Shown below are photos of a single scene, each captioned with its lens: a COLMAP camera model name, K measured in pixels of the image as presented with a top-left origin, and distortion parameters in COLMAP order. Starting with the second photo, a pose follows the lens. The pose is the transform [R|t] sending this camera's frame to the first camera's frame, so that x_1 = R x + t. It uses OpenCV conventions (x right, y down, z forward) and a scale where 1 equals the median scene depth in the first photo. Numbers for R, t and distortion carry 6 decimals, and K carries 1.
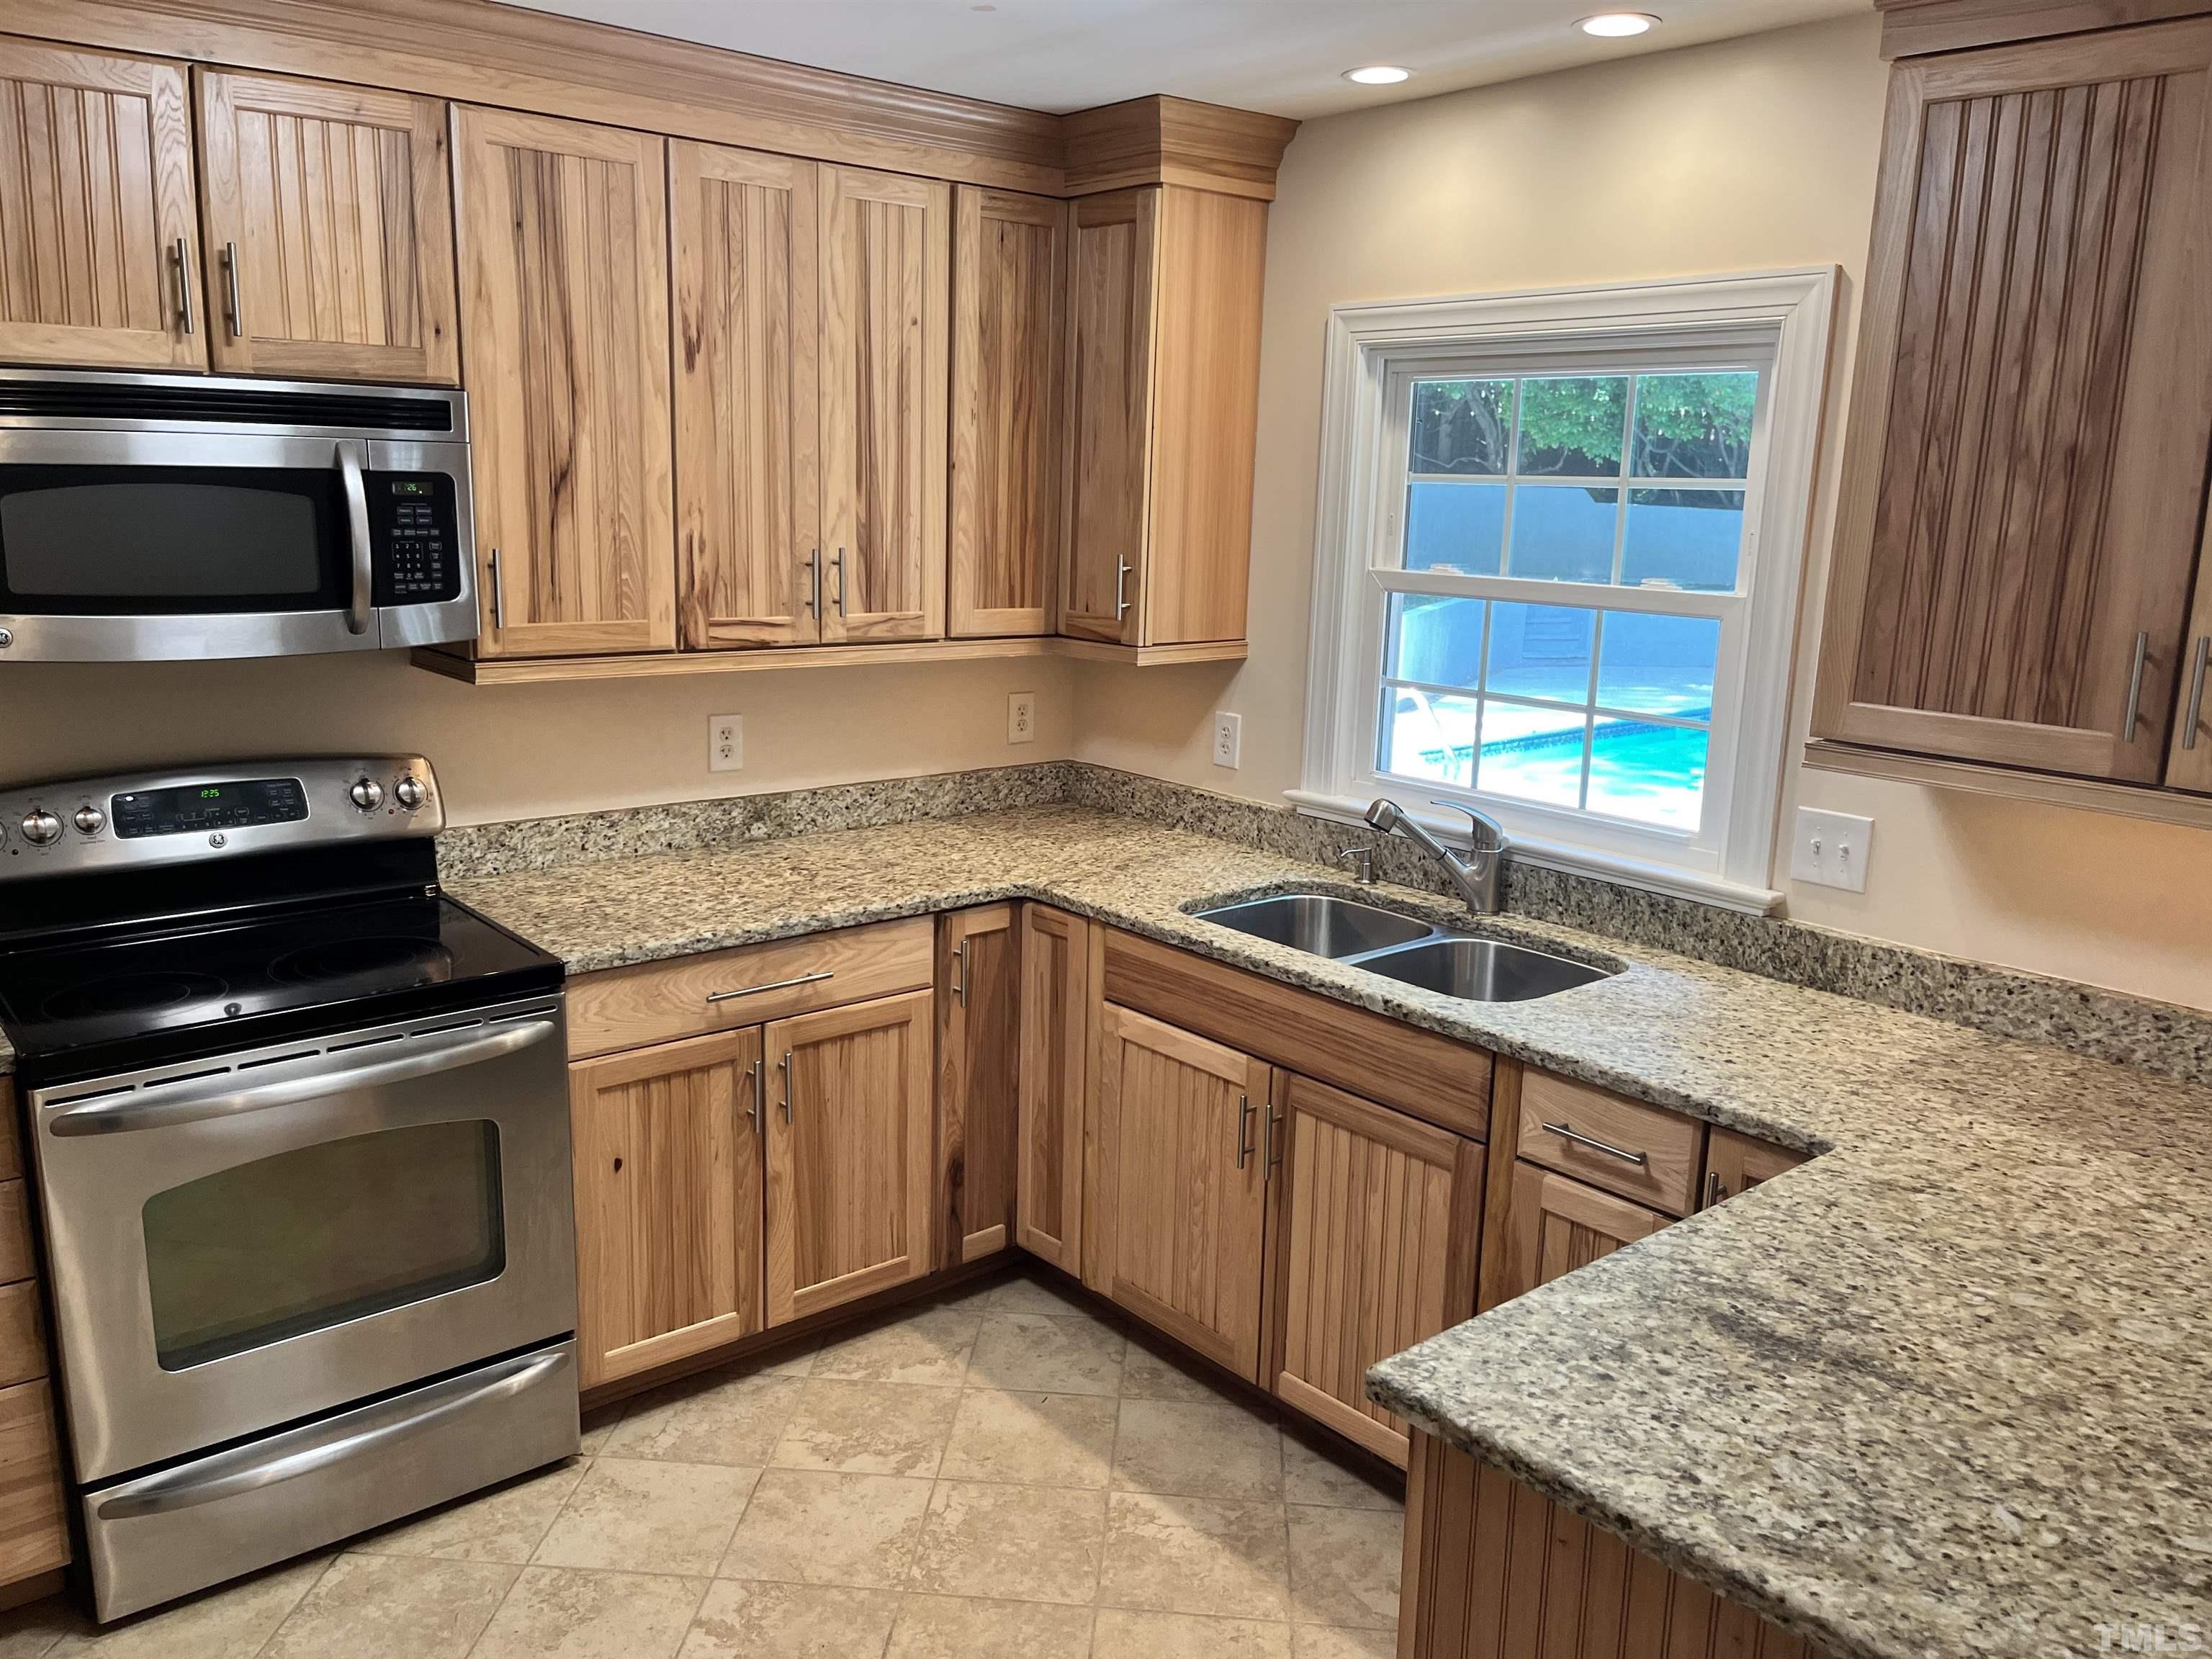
lens RADIAL K [[1664.3, 0, 1097.0], [0, 1664.3, 810.5], [0, 0, 1]] dist [-0.006339, -0.009670]
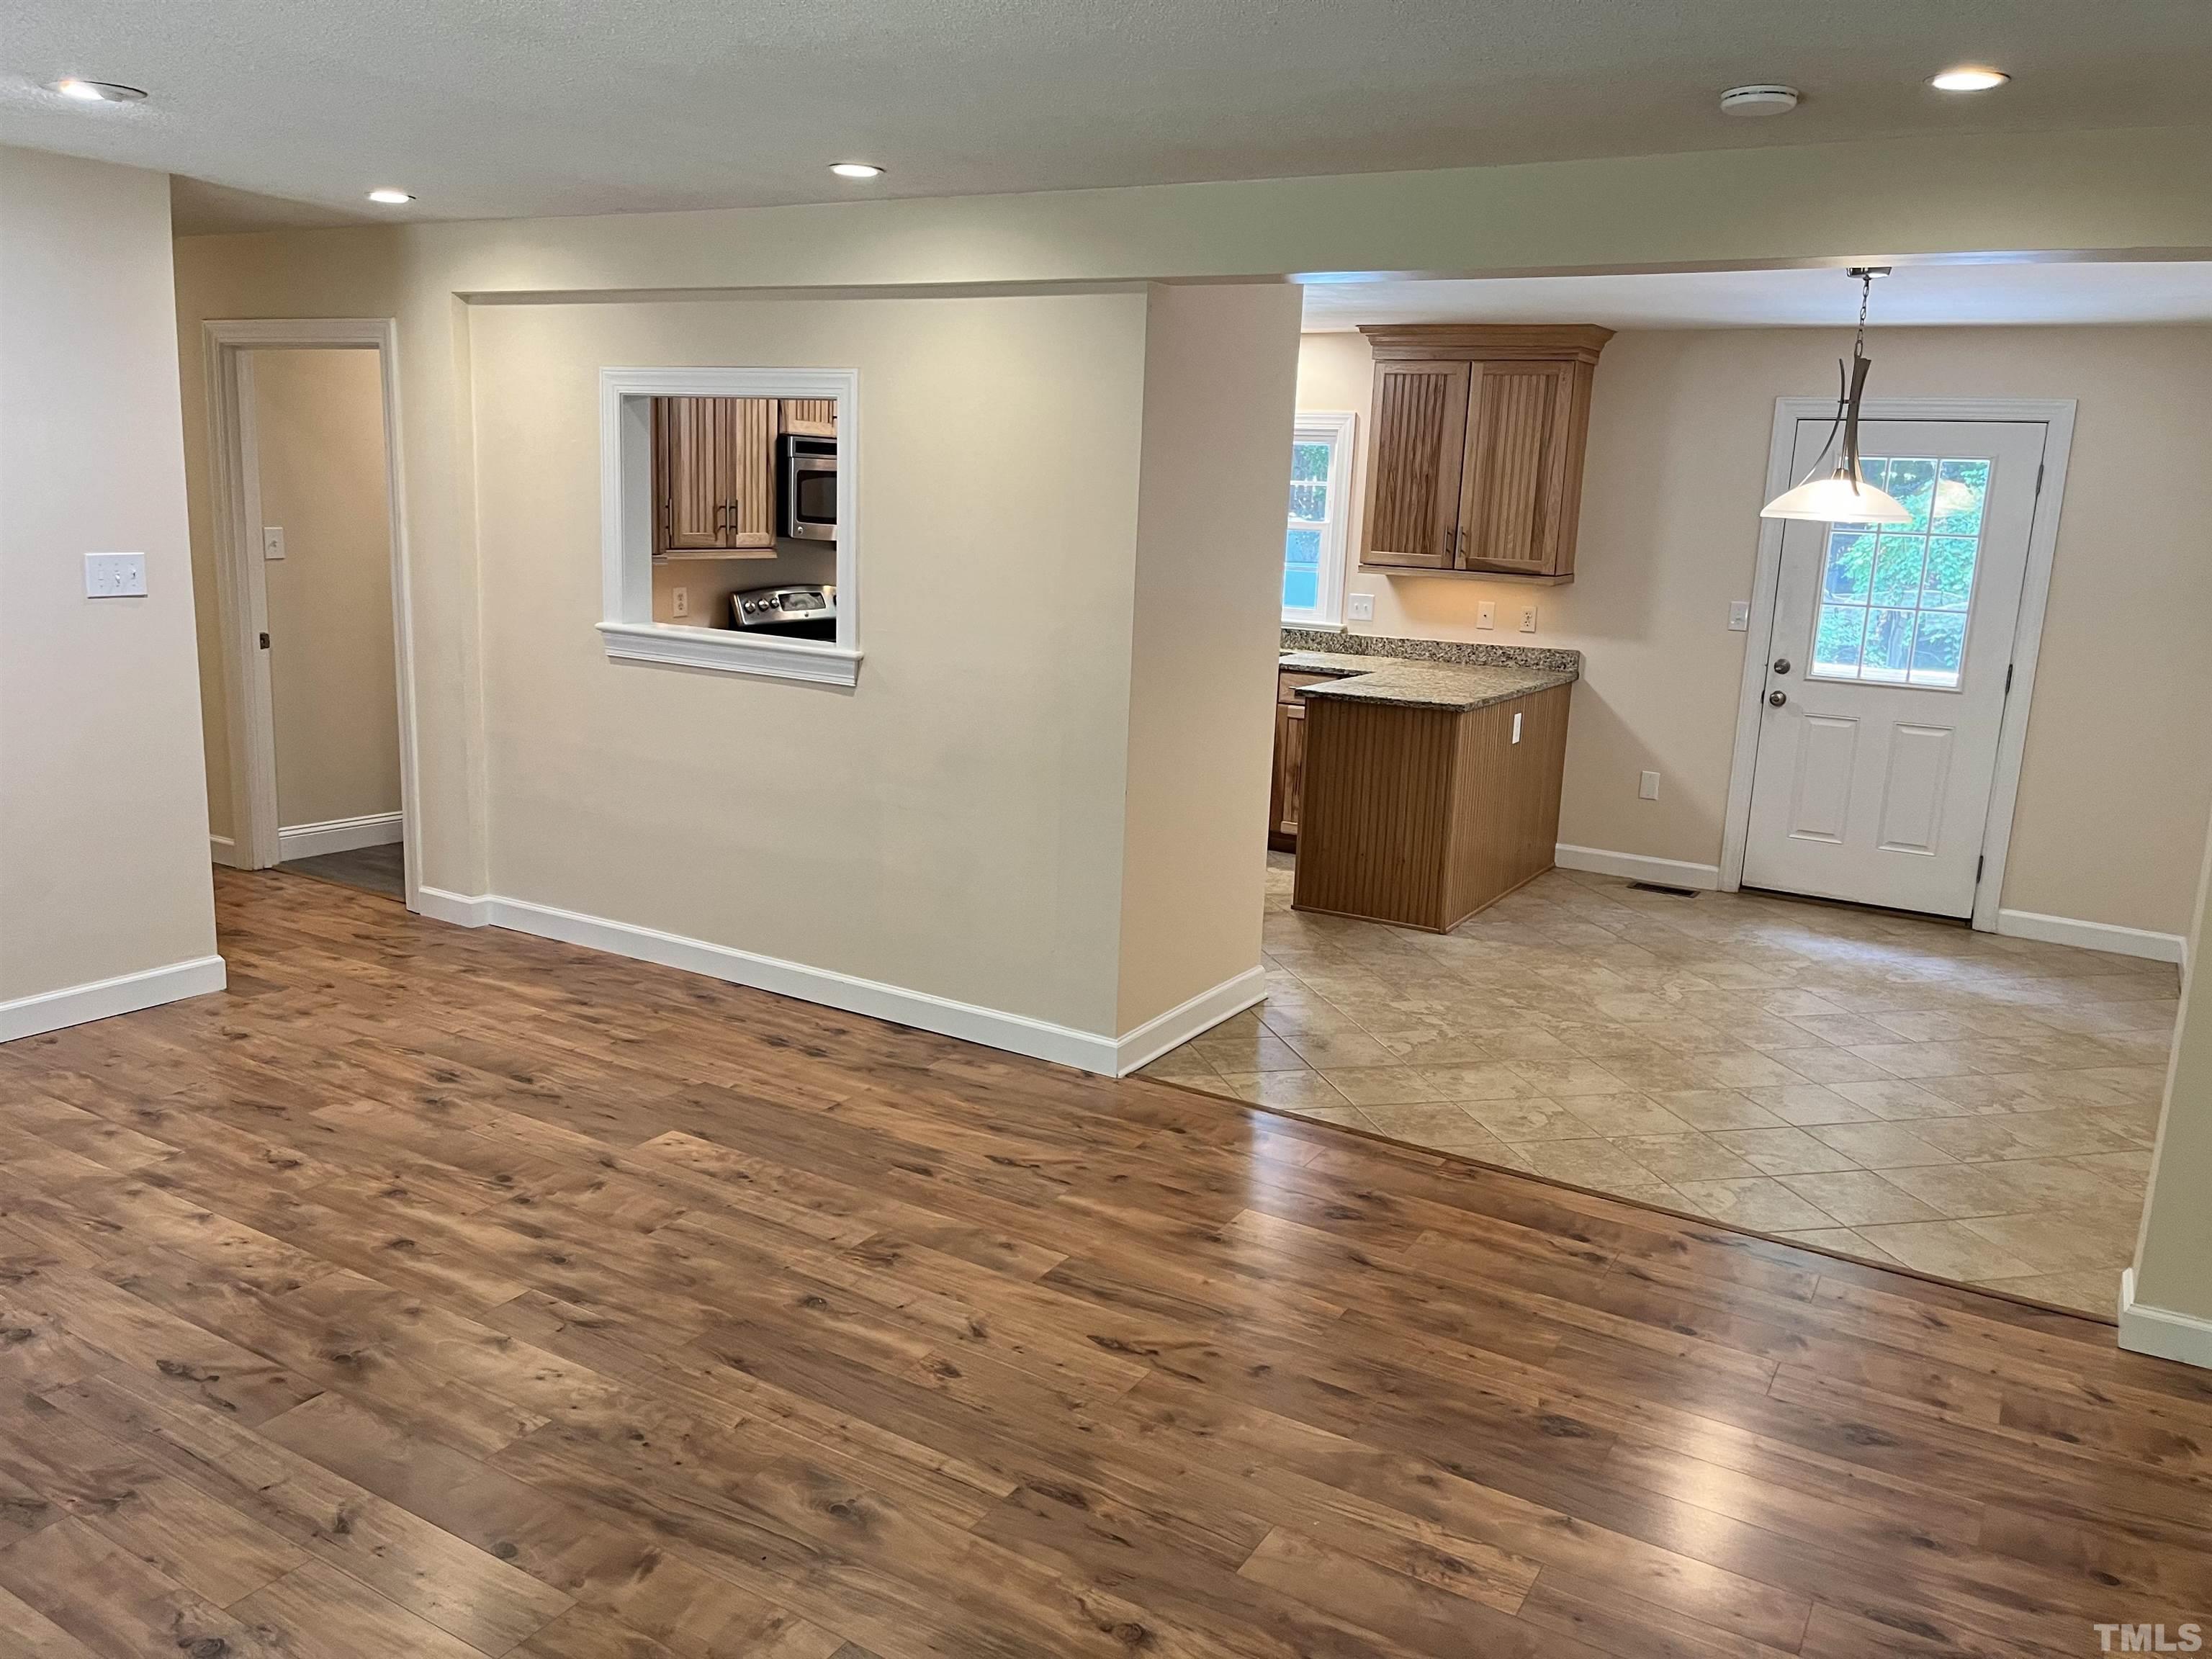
lens RADIAL K [[1664.3, 0, 1103.6], [0, 1664.3, 837.1], [0, 0, 1]] dist [-0.006339, -0.009670]
pose [[0.942634, -0.056136, 0.329074, -1.149843], [0.049663, 0.998372, 0.028050, 0.377372], [-0.330113, -0.010098, 0.943887, -1.921524]]
